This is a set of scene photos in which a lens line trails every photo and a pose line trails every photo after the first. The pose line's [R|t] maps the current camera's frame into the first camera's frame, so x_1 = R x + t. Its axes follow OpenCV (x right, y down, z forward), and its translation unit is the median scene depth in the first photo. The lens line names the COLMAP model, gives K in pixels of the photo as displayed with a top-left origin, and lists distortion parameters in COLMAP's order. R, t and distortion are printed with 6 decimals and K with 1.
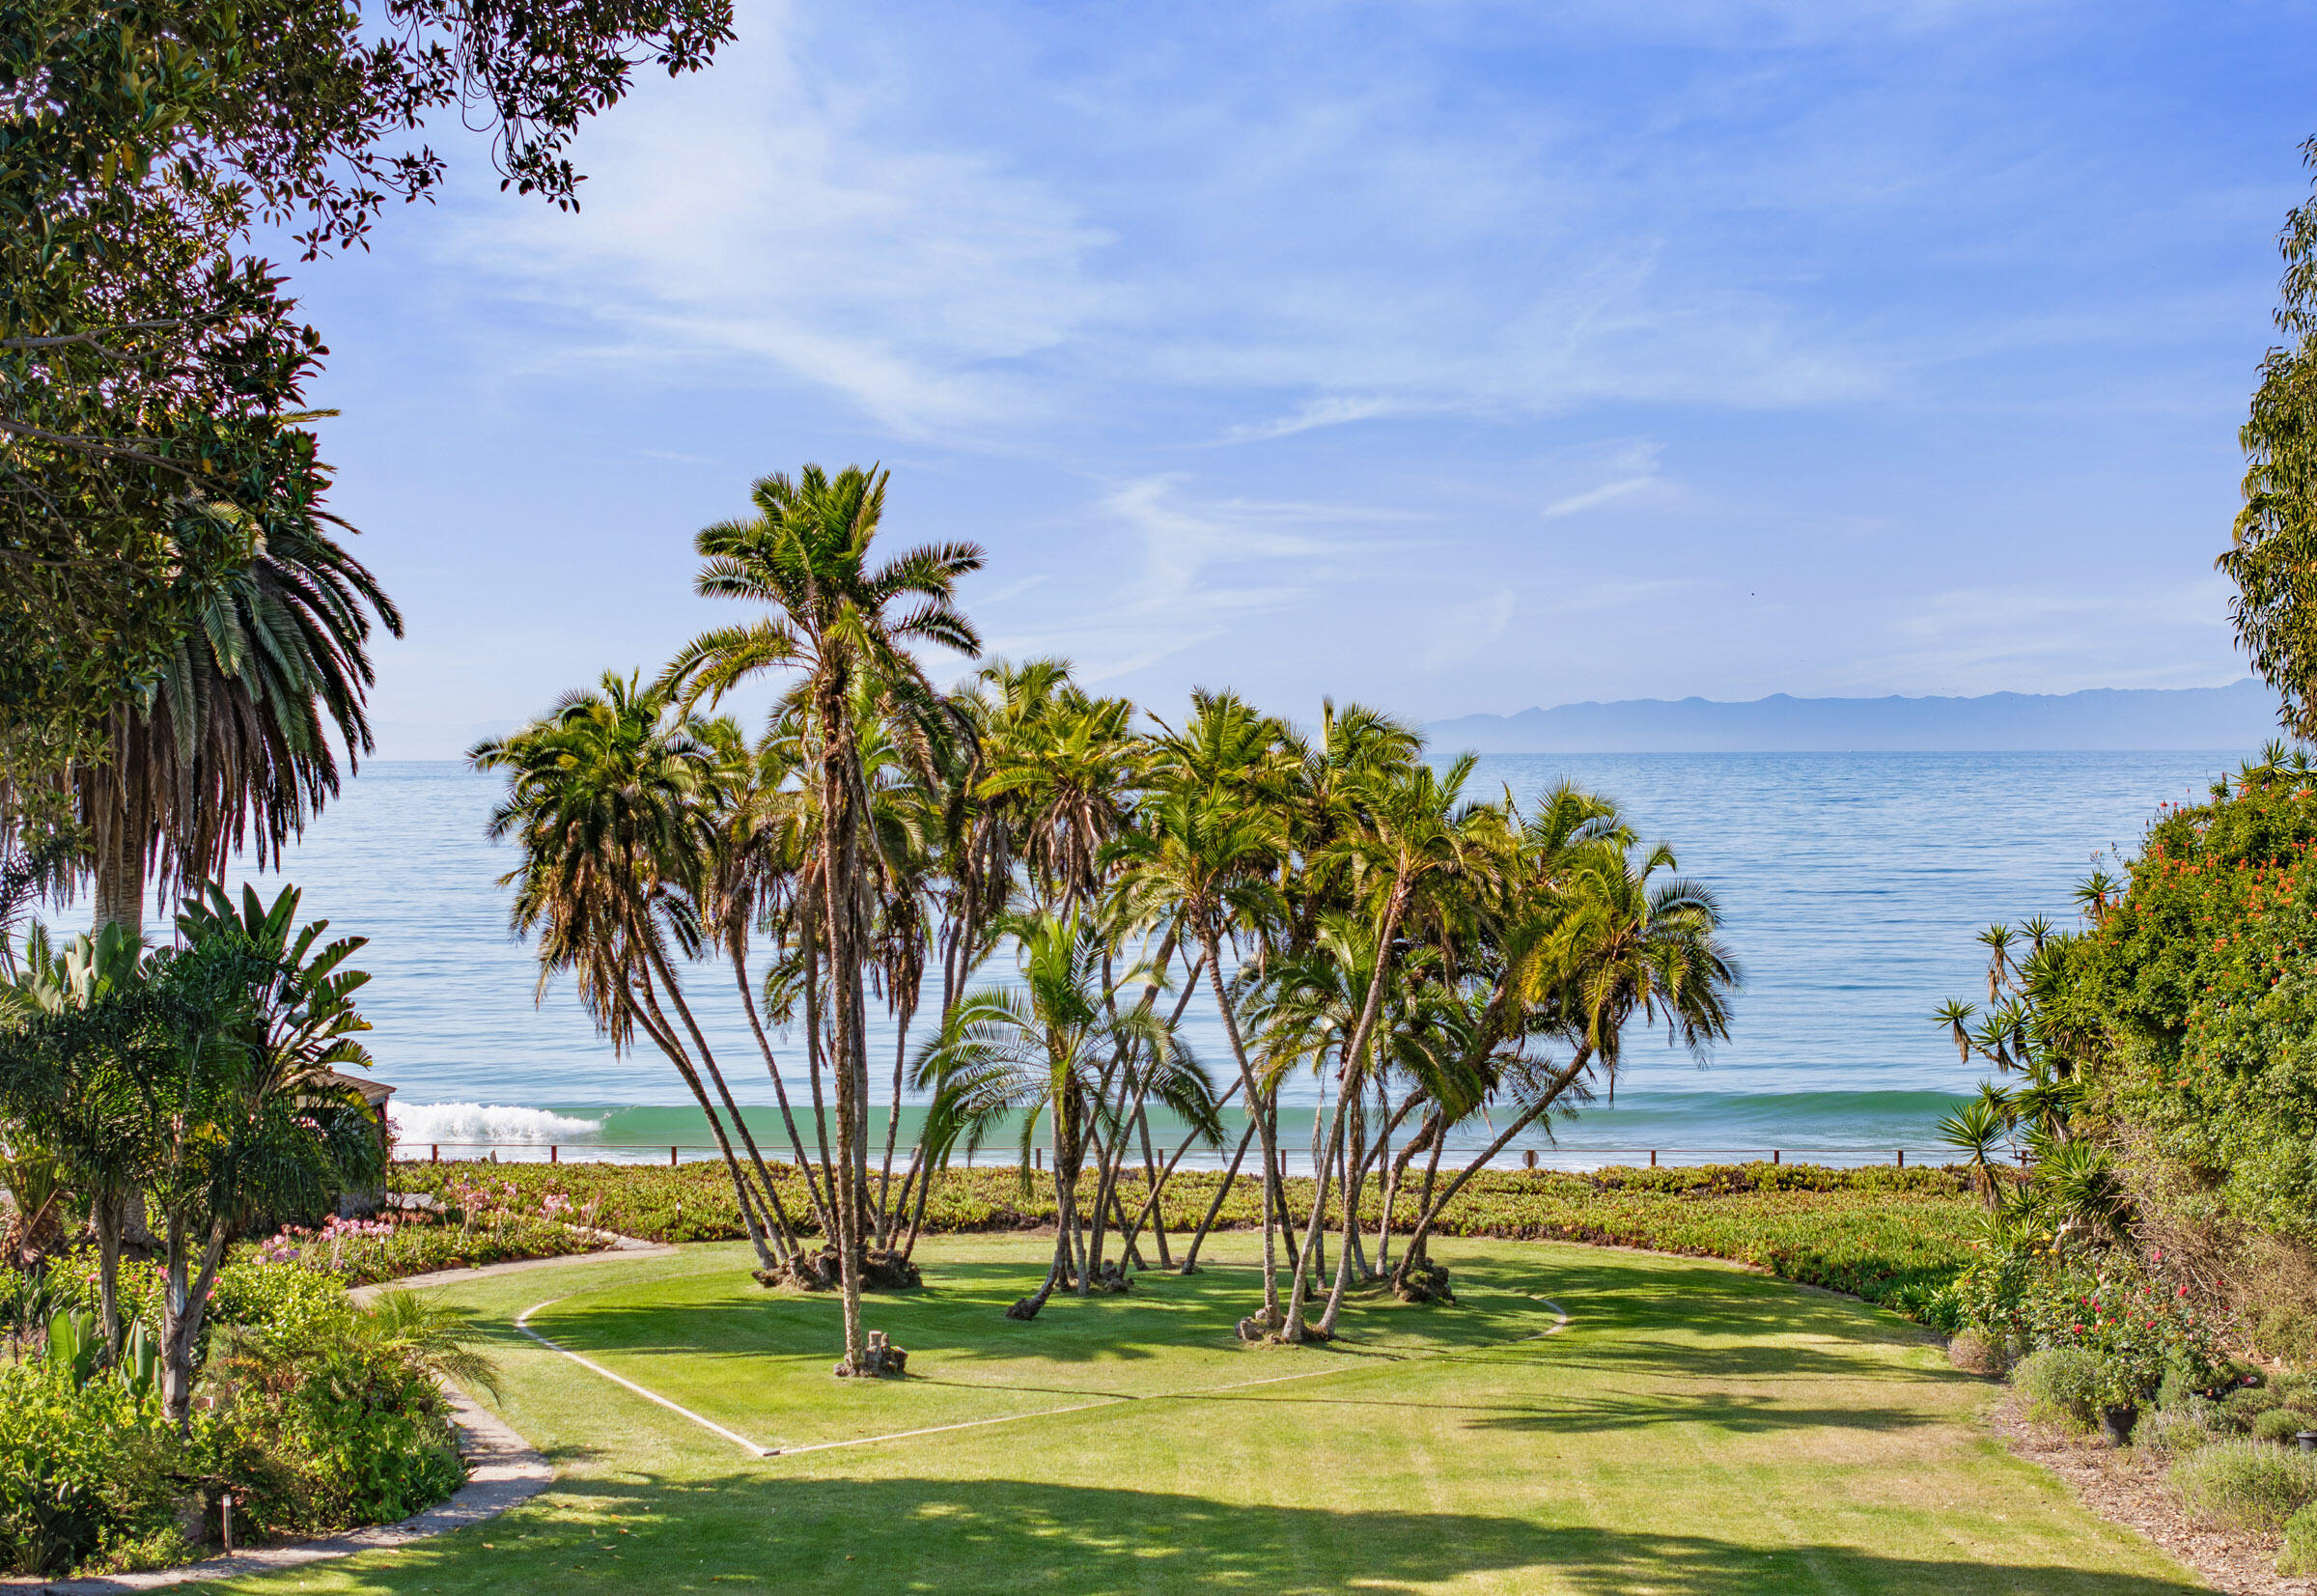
lens RADIAL K [[4397.0, 0, 1158.7], [0, 4397.0, 800.8], [0, 0, 1]] dist [-0.081494, 0.000000]
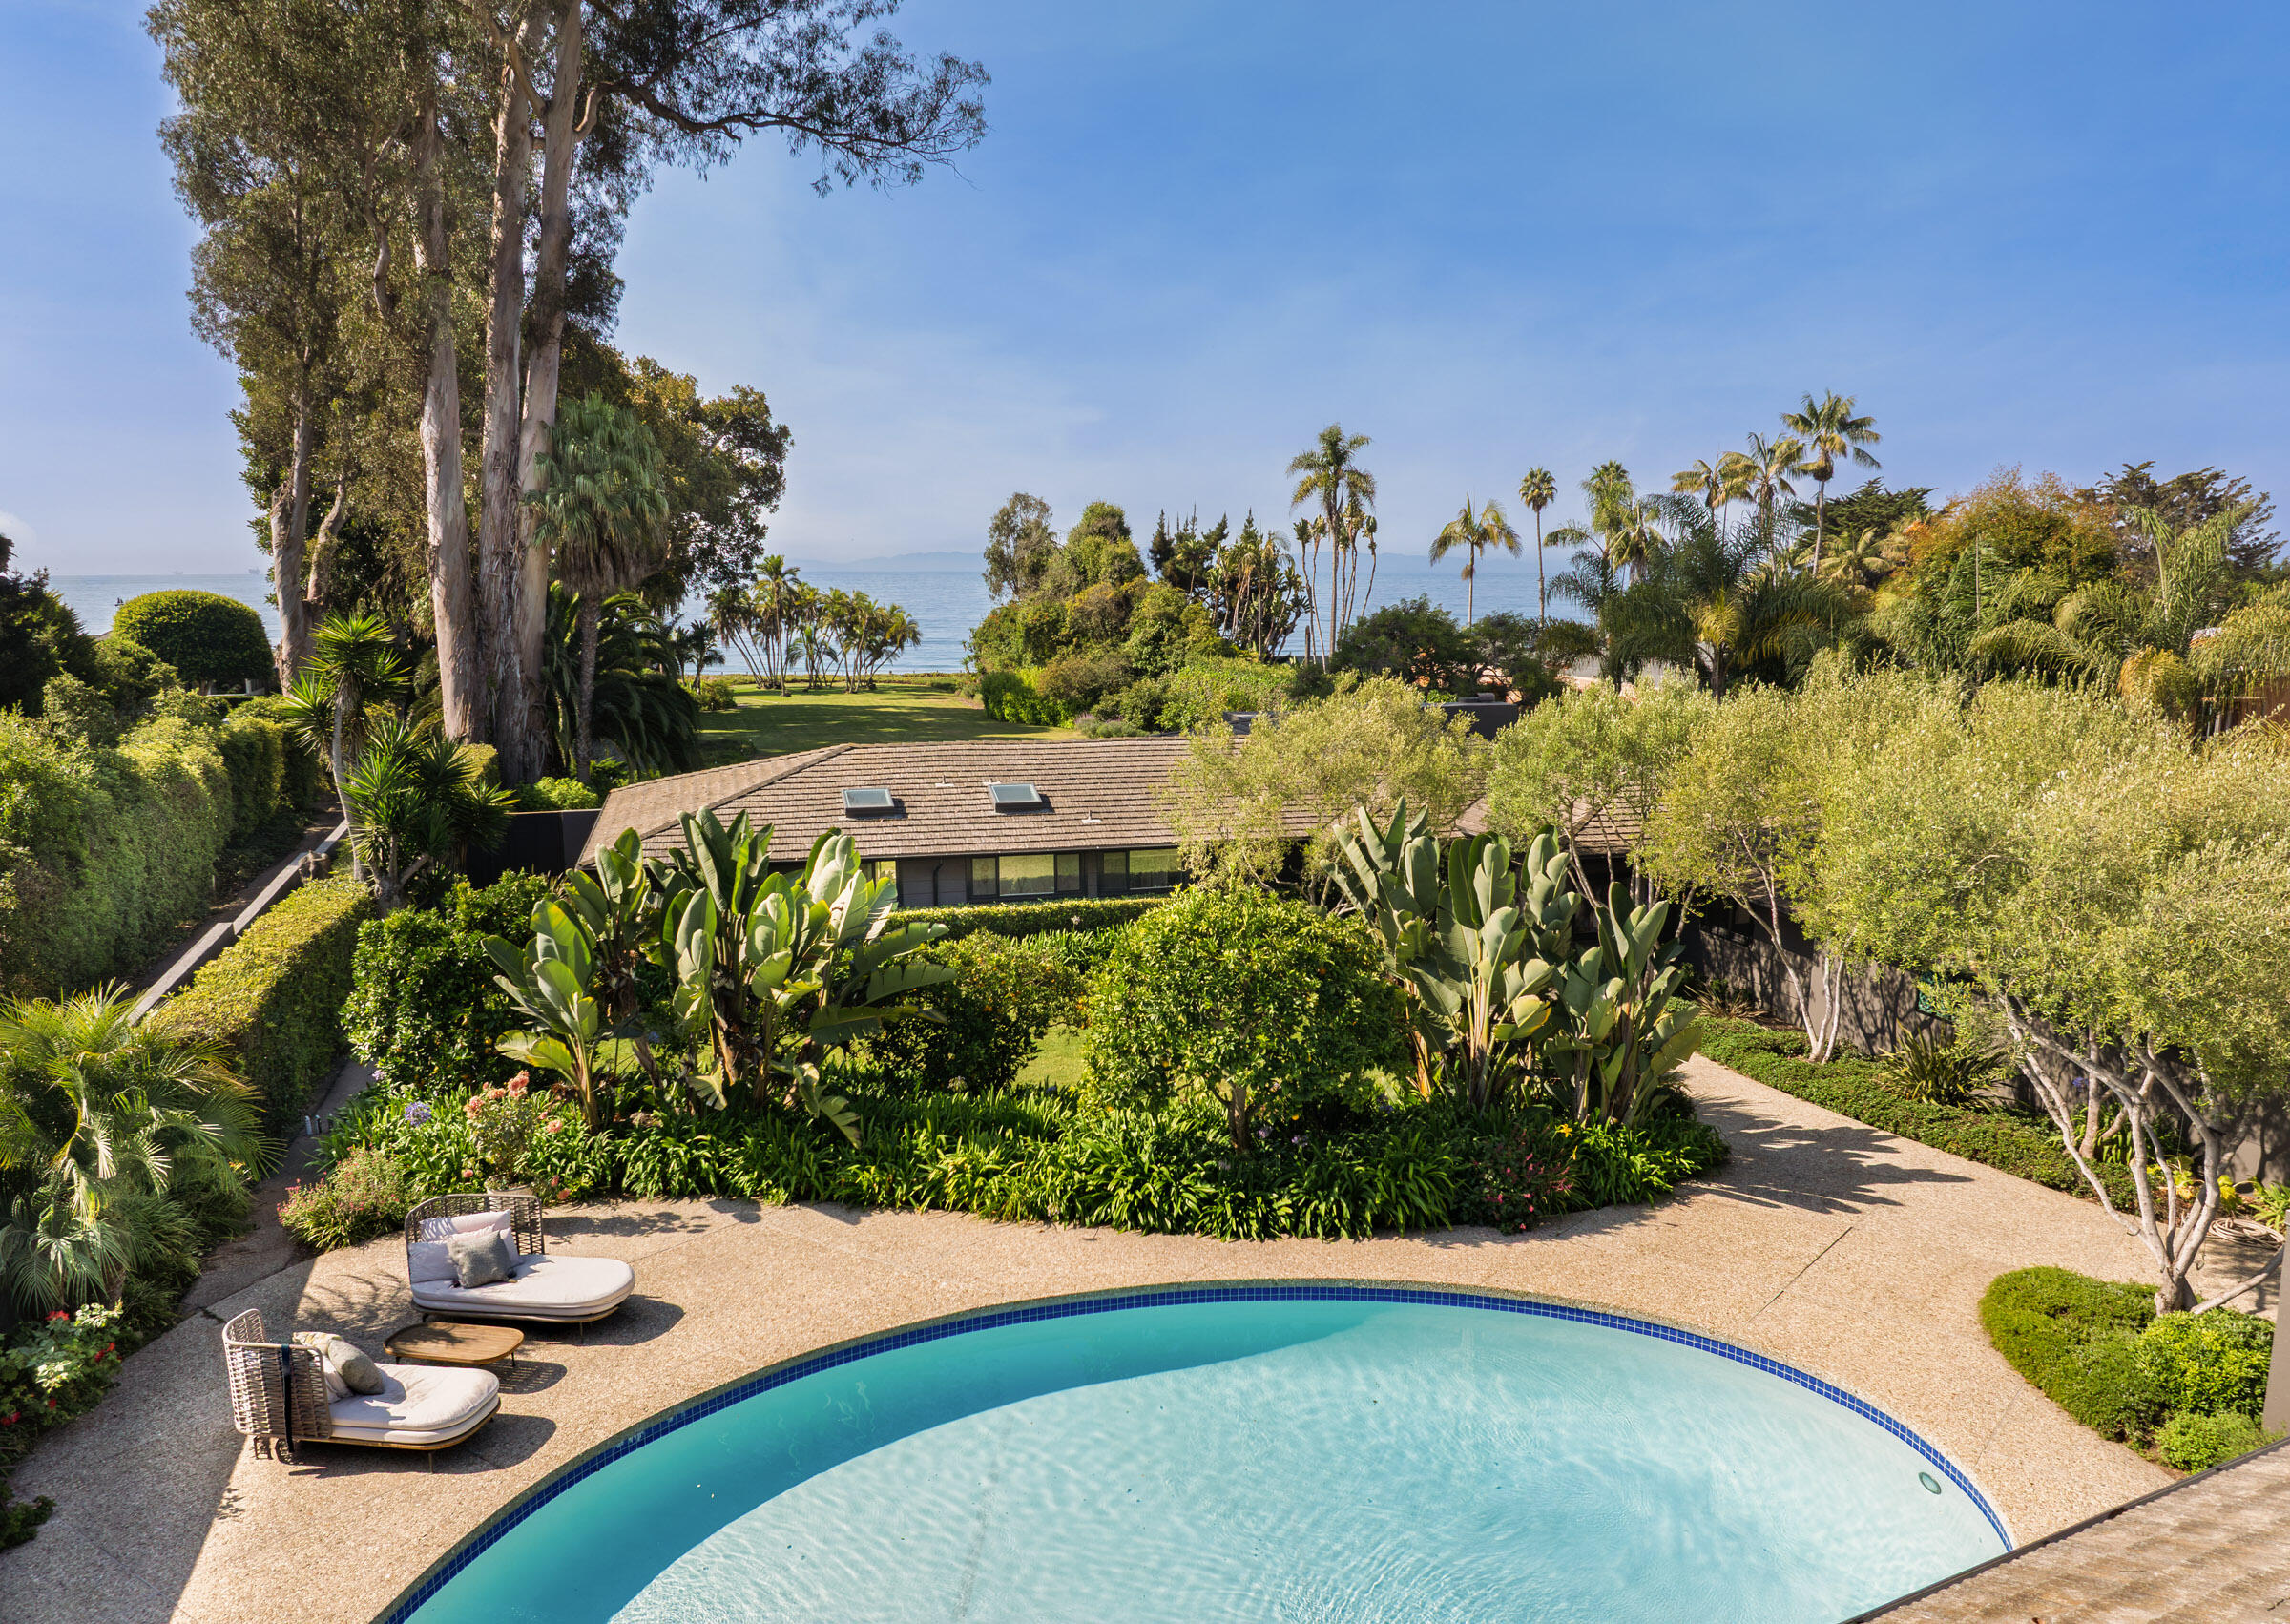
lens RADIAL K [[1691.4, 0, 1148.3], [0, 1691.4, 809.3], [0, 0, 1]] dist [-0.000340, -0.000027]
pose [[0.976270, -0.021698, 0.215468, -0.076030], [-0.006627, 0.991509, 0.129873, -0.029031], [-0.216456, -0.128218, 0.967836, -1.425897]]
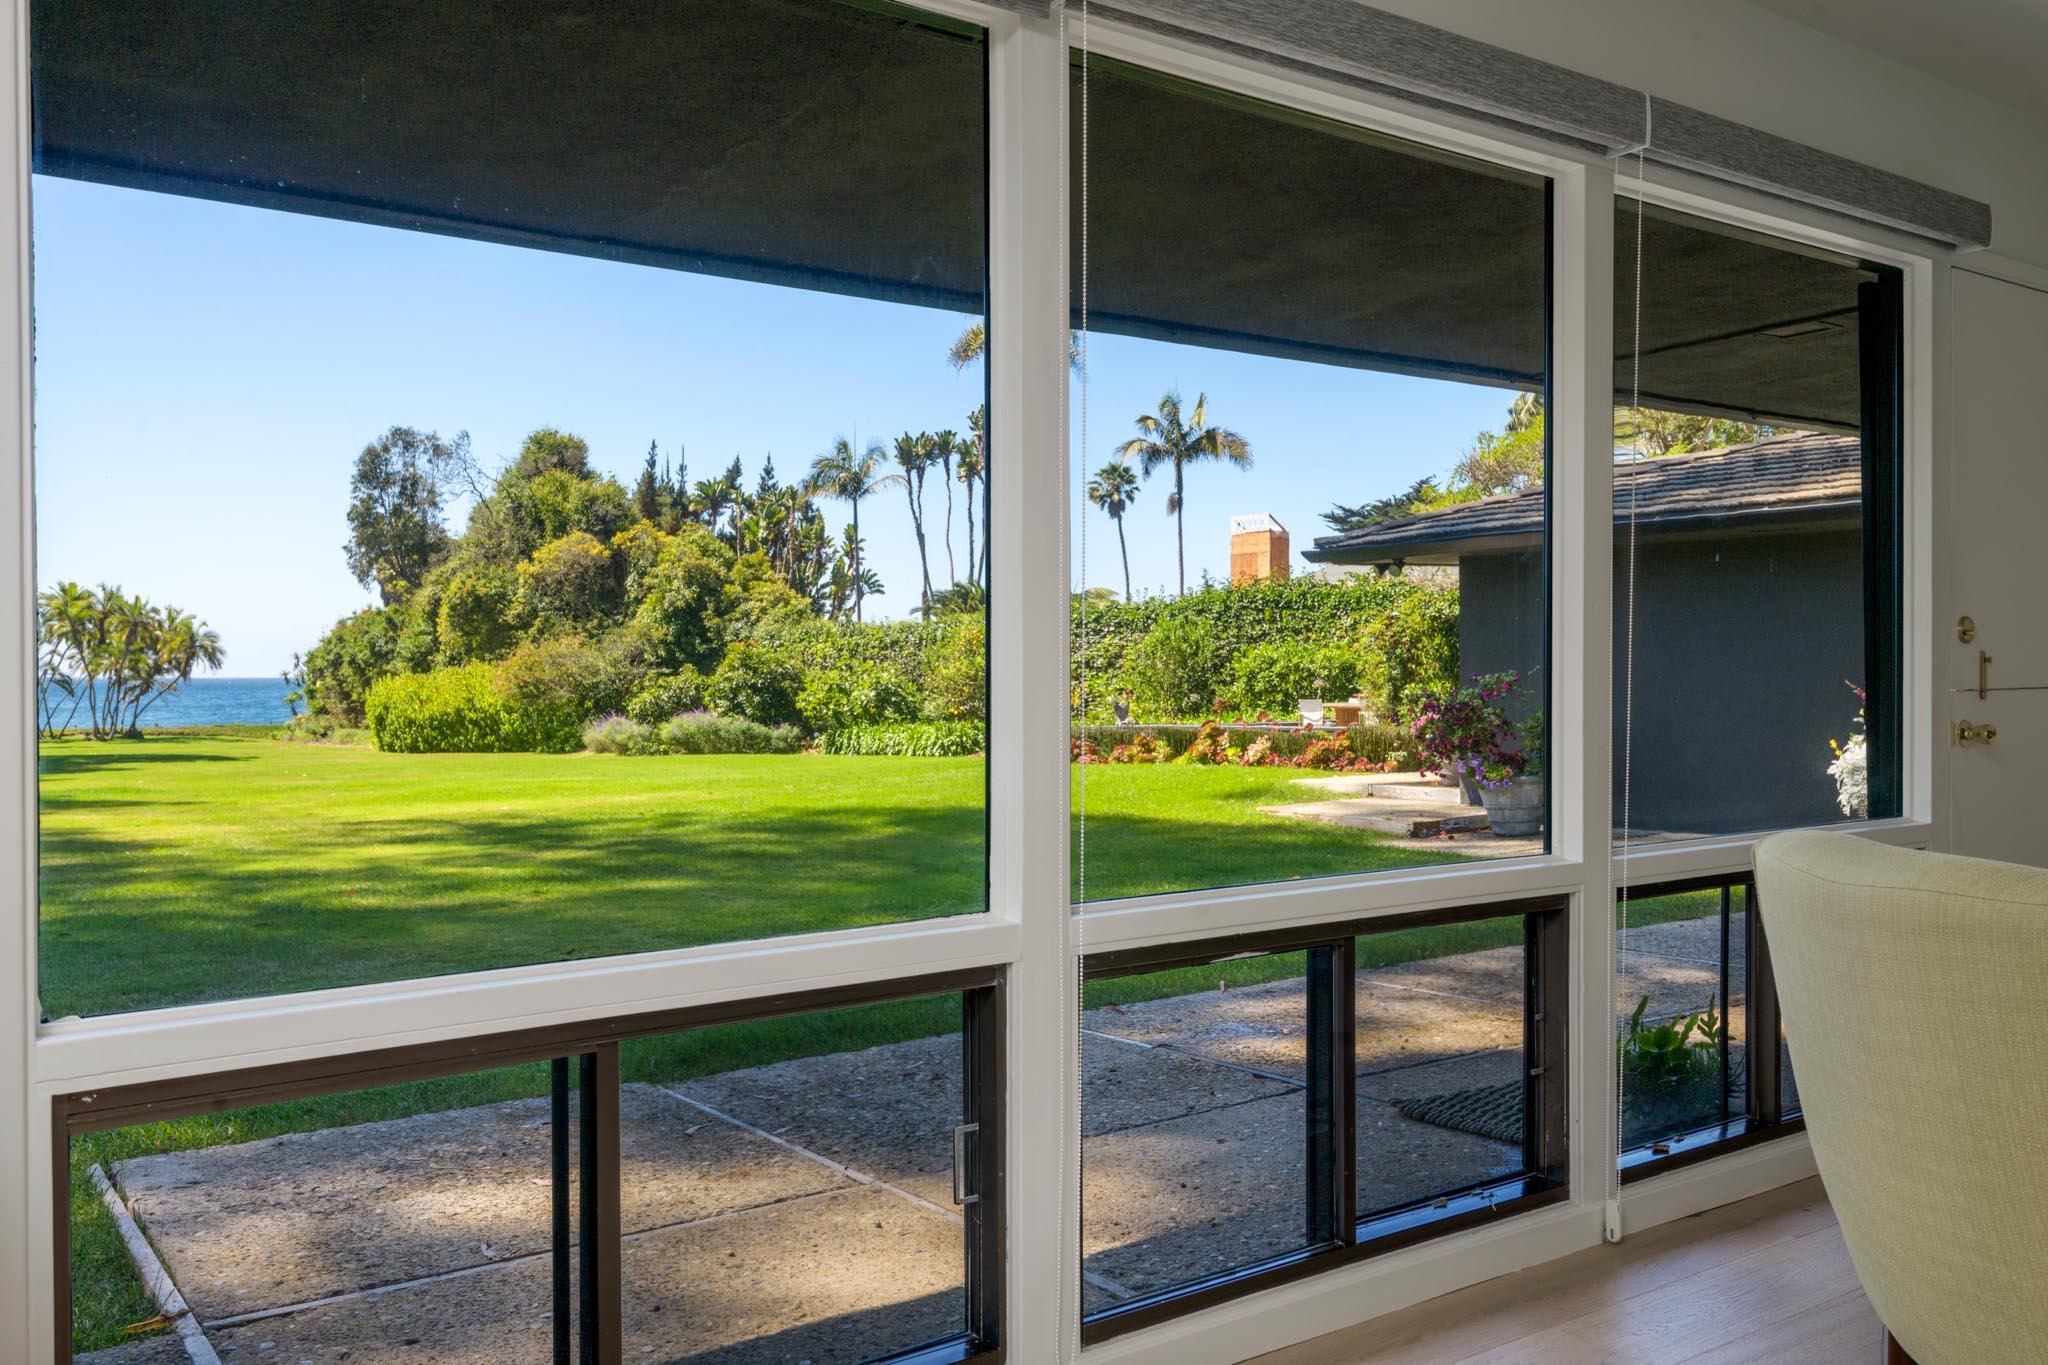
lens RADIAL K [[1684.0, 0, 1027.0], [0, 1684.0, 694.3], [0, 0, 1]] dist [0.016568, 0.004192]
pose [[0.837513, -0.005203, 0.546393, -0.098187], [0.009521, 0.999942, -0.005071, 0.092058], [-0.546335, 0.009449, 0.837514, -0.694371]]
